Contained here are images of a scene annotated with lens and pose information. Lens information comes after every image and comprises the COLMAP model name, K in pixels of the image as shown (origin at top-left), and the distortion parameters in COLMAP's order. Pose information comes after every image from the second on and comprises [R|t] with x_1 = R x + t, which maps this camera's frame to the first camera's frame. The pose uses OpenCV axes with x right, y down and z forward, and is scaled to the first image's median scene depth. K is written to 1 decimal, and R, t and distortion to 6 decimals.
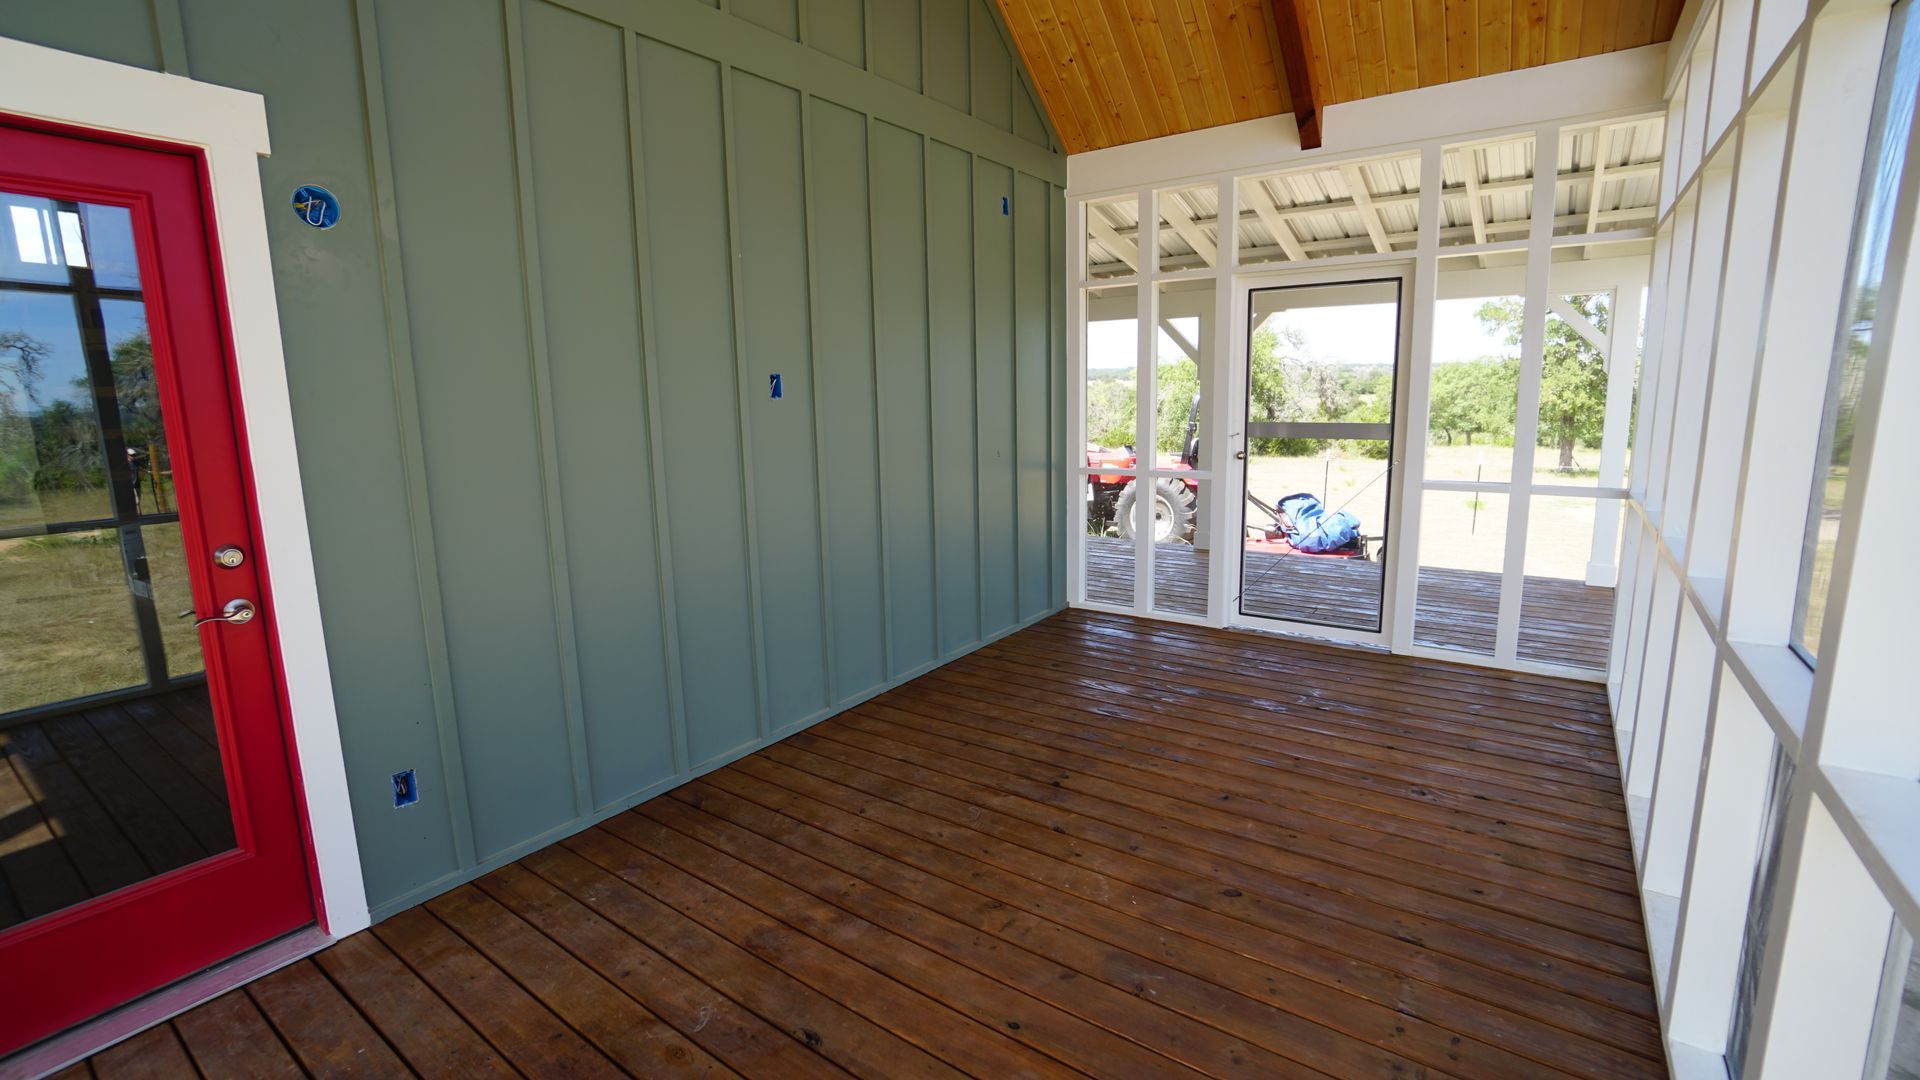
lens RADIAL K [[841.0, 0, 944.8], [0, 841.0, 531.5], [0, 0, 1]] dist [-0.064152, 0.020570]
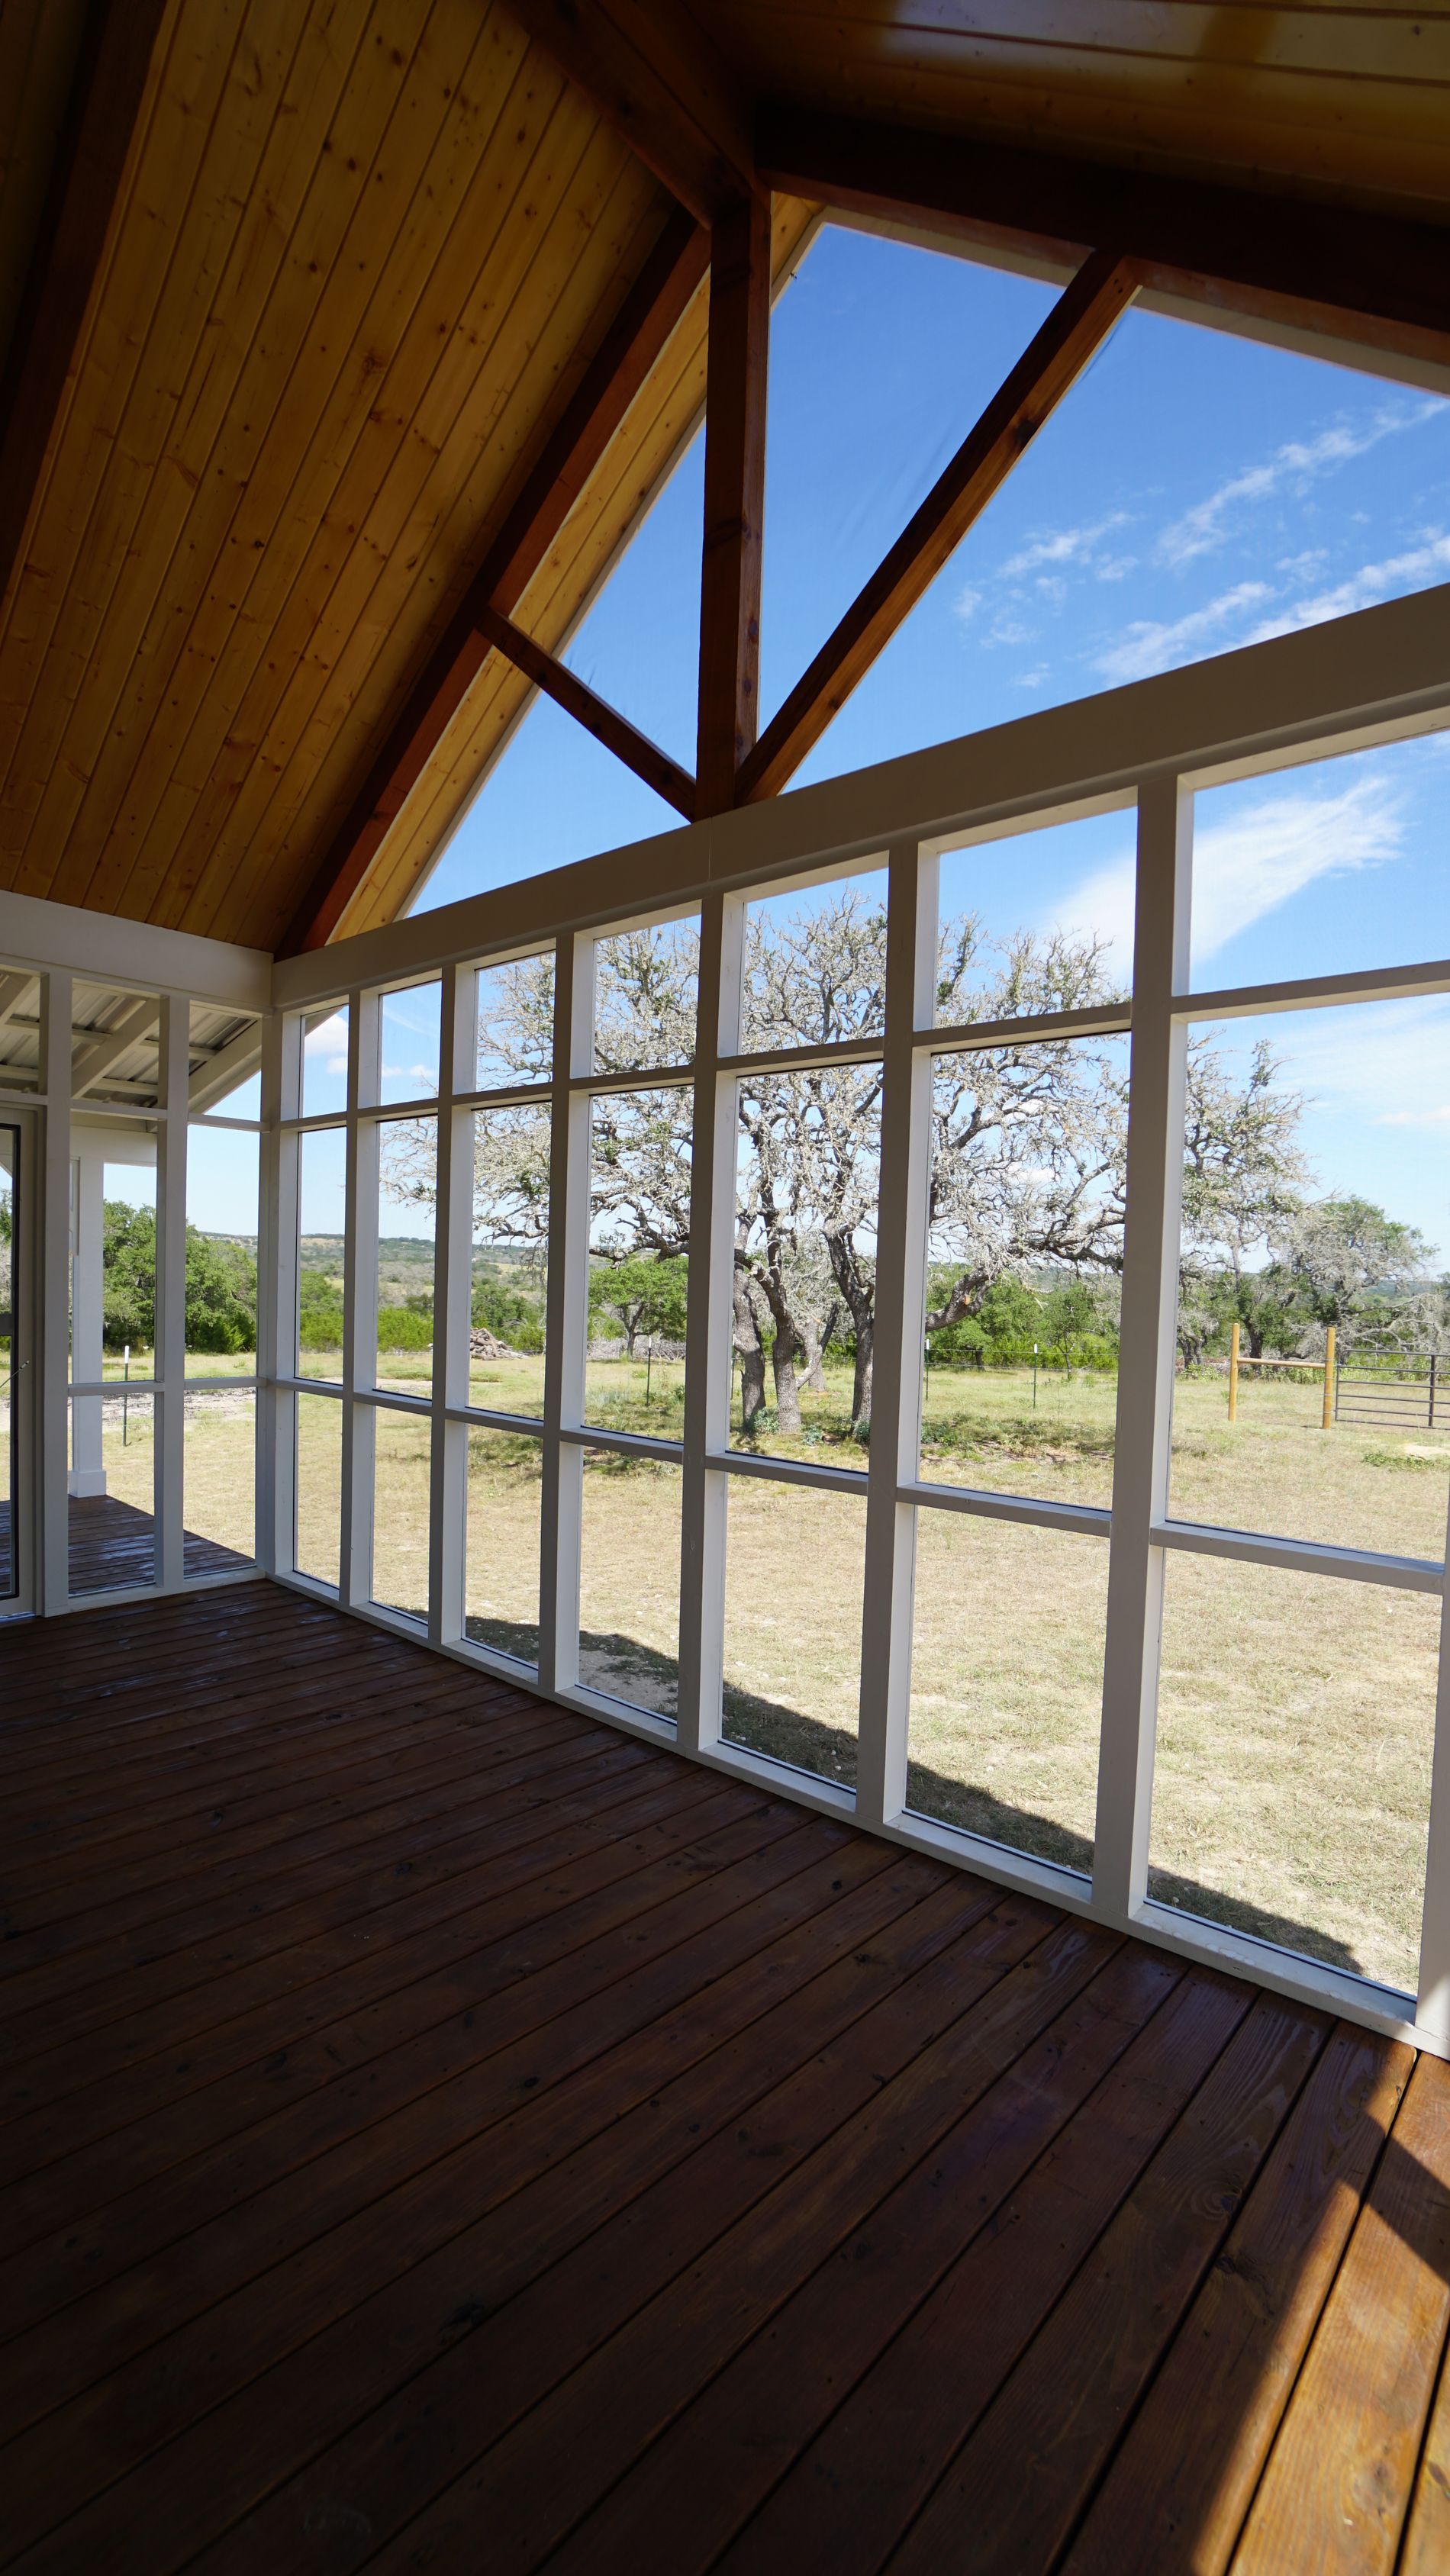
lens RADIAL K [[1128.5, 0, 734.5], [0, 1128.5, 1310.1], [0, 0, 1]] dist [-0.064152, 0.020570]
pose [[0.075023, -0.000636, 0.997182, -0.536470], [0.130093, 0.991459, -0.009155, -0.049930], [-0.988659, 0.130413, 0.074465, 0.367010]]
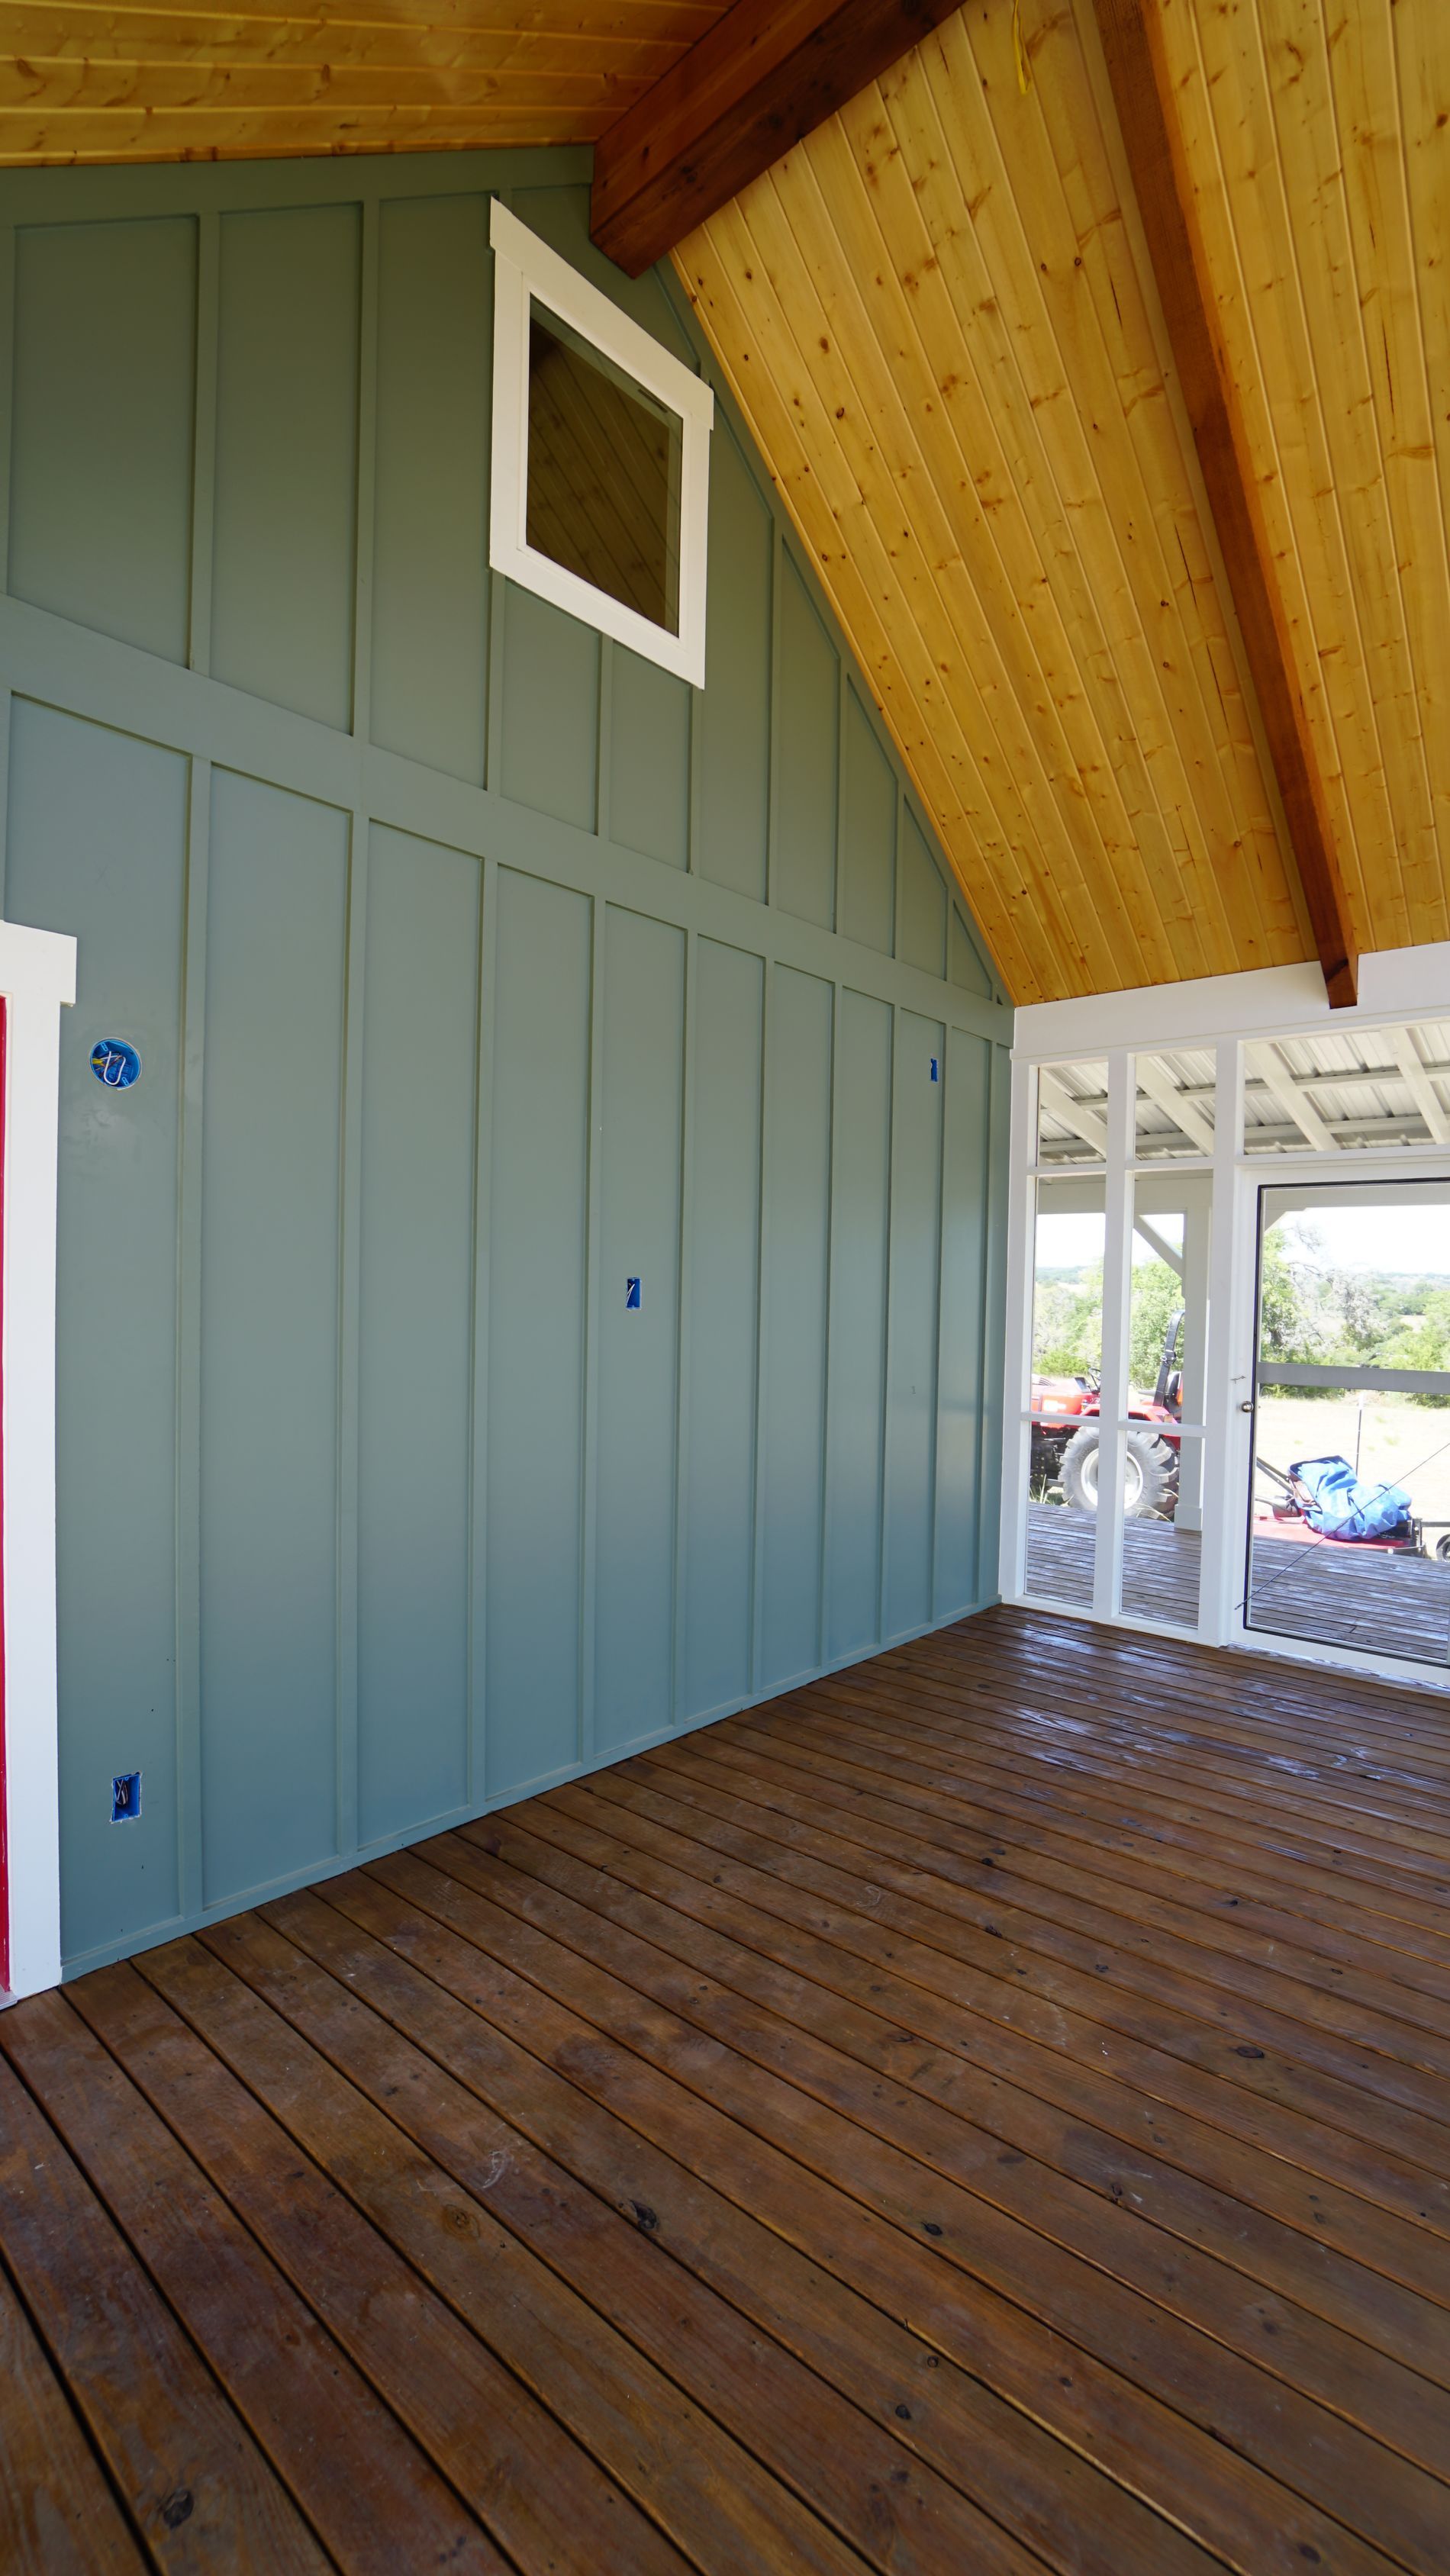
lens RADIAL K [[1128.5, 0, 715.2], [0, 1128.5, 1309.5], [0, 0, 1]] dist [-0.064152, 0.020570]
pose [[0.994471, 0.044560, -0.095084, -0.027094], [-0.057672, 0.988478, -0.139946, -0.016710], [0.087752, 0.144656, 0.985583, -0.019504]]
